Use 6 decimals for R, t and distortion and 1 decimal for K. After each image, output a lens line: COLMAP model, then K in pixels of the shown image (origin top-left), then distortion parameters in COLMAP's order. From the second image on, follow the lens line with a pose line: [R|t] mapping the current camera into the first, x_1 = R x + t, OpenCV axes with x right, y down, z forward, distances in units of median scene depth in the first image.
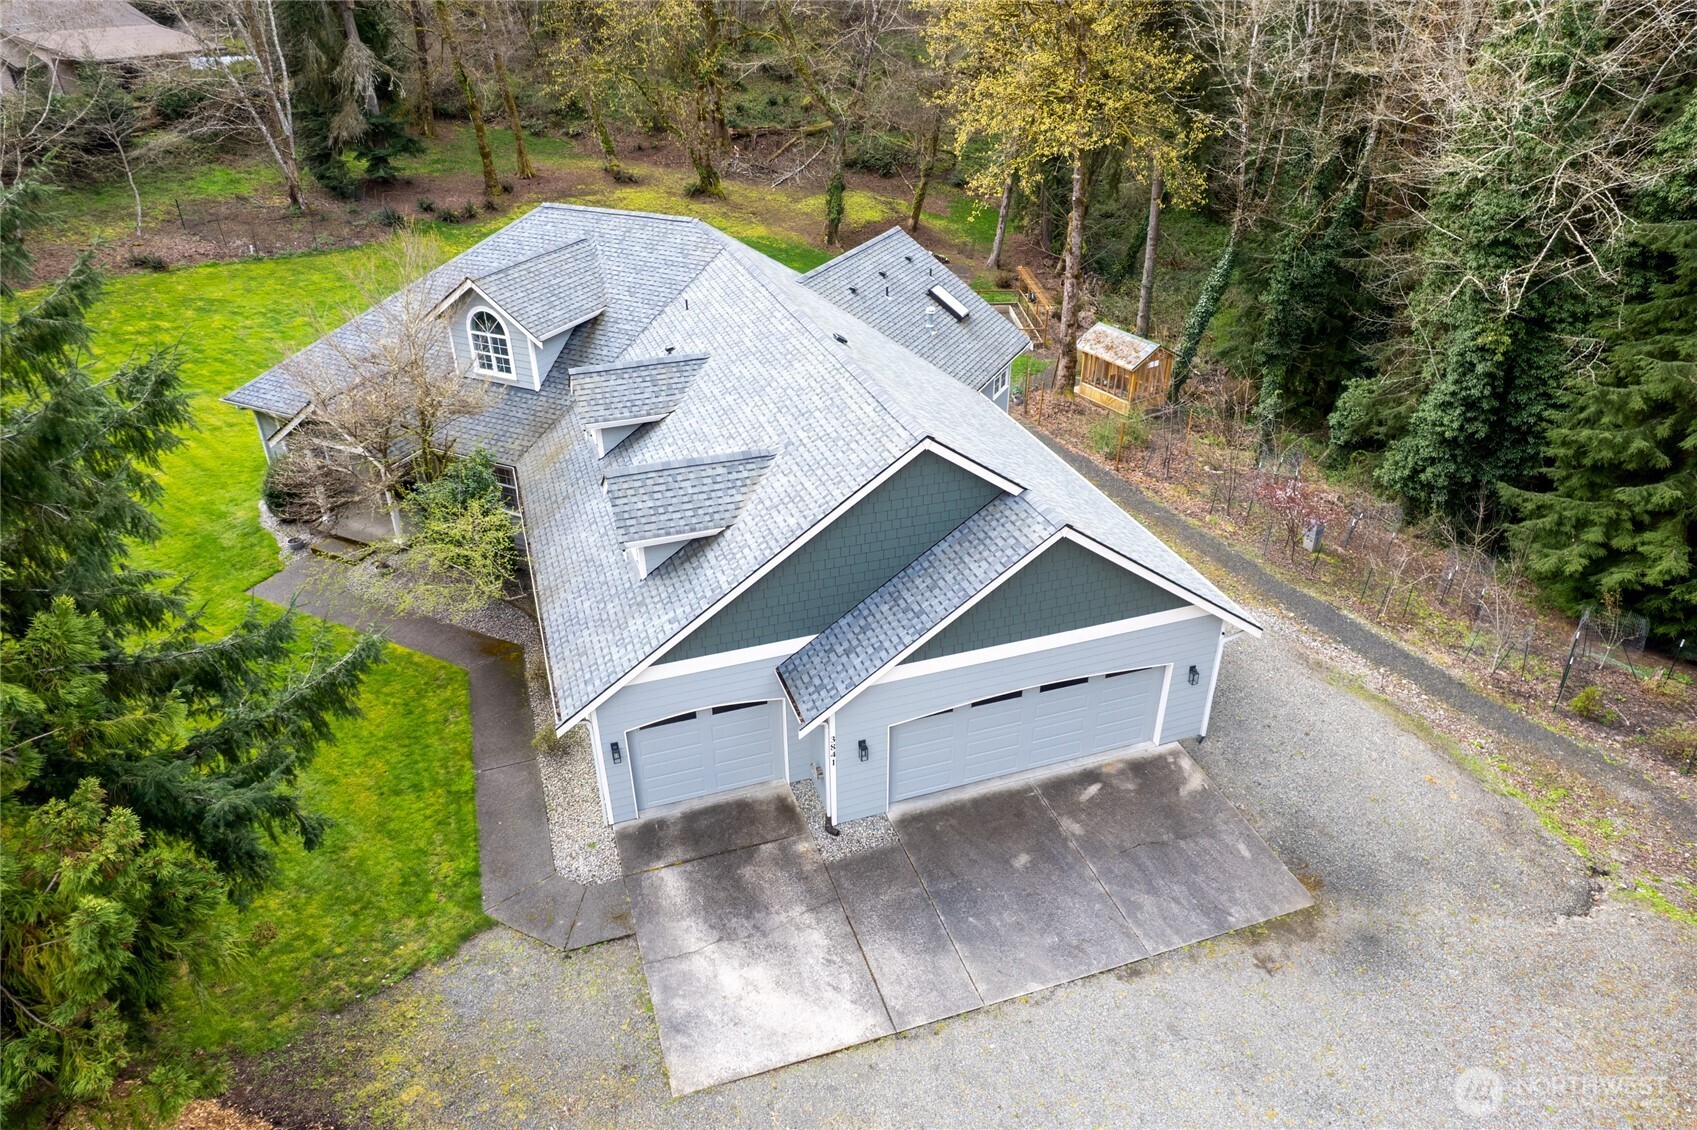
lens RADIAL K [[1083.8, 0, 849.6], [0, 1083.8, 562.4], [0, 0, 1]] dist [-0.048166, 0.038677]
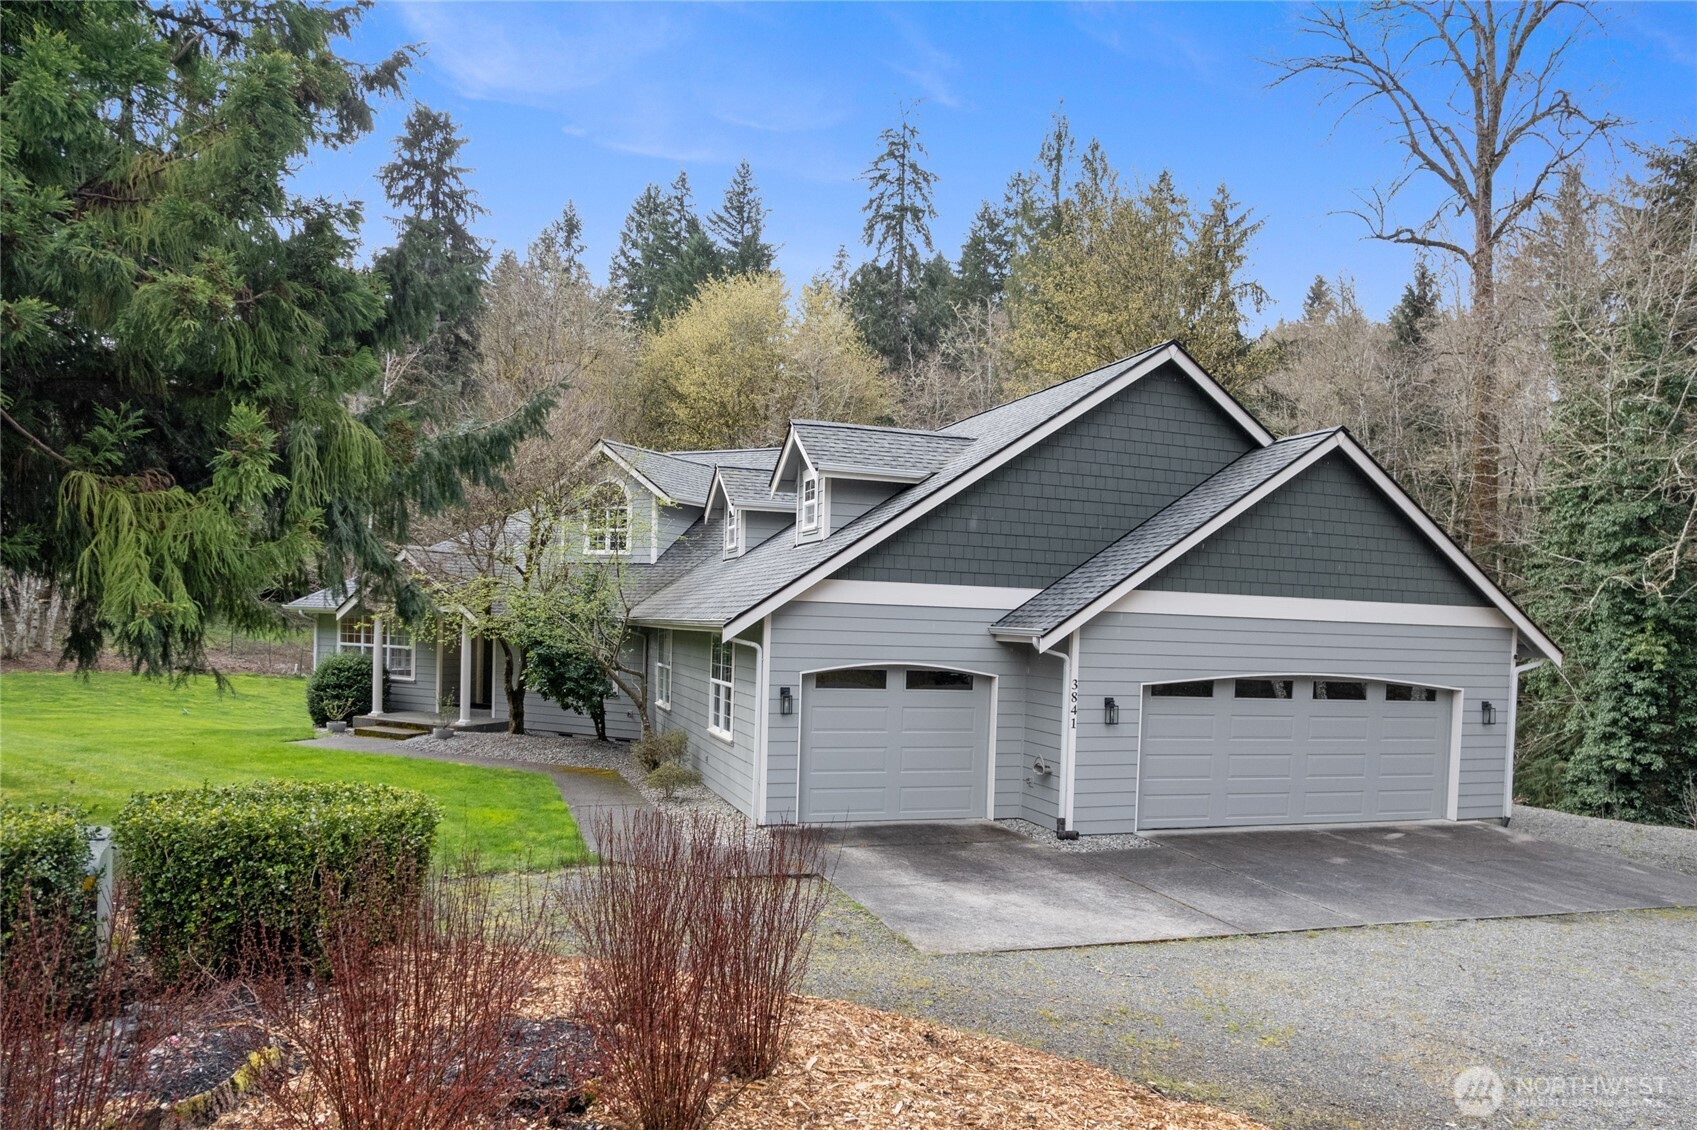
lens RADIAL K [[1136.5, 0, 897.9], [0, 1136.5, 617.2], [0, 0, 1]] dist [-0.010617, 0.005878]
pose [[0.998928, 0.038324, 0.025976, -0.158260], [-0.020871, 0.873573, -0.486246, 0.501035], [-0.041327, 0.485183, 0.873436, 0.267363]]
